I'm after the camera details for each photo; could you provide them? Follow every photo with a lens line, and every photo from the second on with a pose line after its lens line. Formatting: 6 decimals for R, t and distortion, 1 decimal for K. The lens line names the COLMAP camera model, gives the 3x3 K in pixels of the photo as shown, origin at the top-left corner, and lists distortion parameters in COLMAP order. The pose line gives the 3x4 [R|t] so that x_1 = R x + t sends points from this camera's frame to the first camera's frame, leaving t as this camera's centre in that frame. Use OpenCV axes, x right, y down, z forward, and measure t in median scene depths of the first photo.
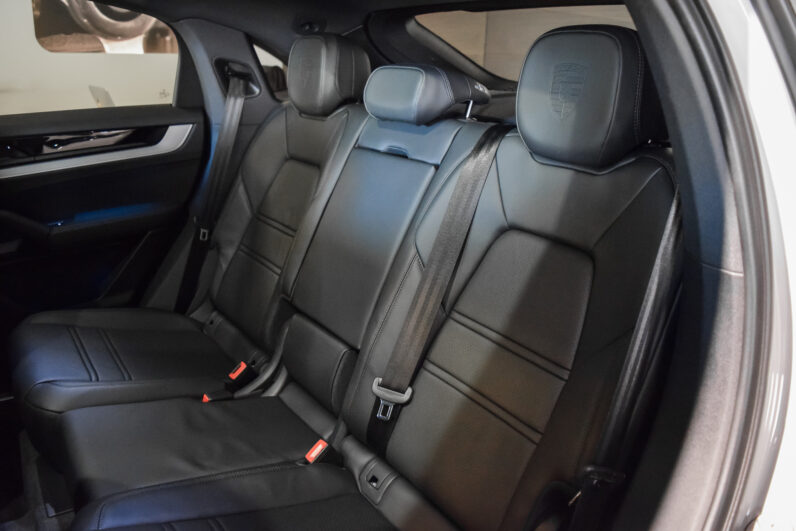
lens RADIAL K [[621.5, 0, 398.0], [0, 621.5, 265.5], [0, 0, 1]] dist [-0.094035, 0.011526]
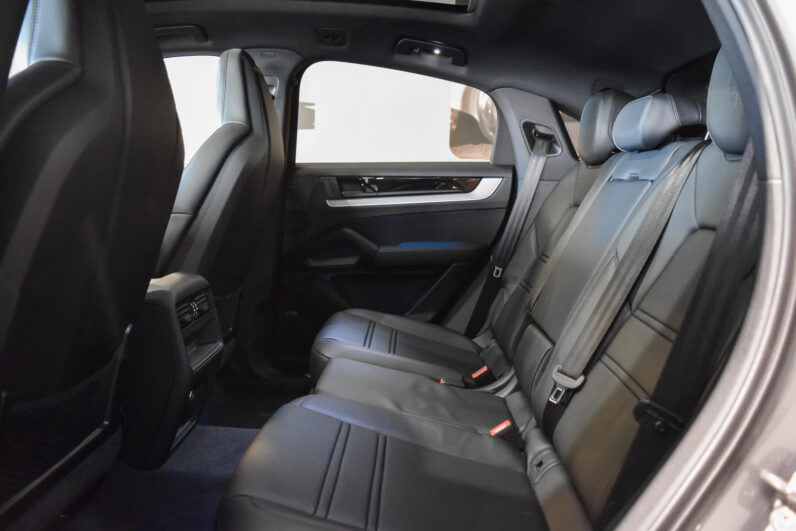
lens RADIAL K [[621.5, 0, 398.0], [0, 621.5, 265.5], [0, 0, 1]] dist [-0.094035, 0.011526]
pose [[0.798631, 0.078032, -0.596740, 0.246524], [-0.197384, 0.970673, -0.137235, 0.146496], [0.568531, 0.227387, 0.790612, -0.018783]]
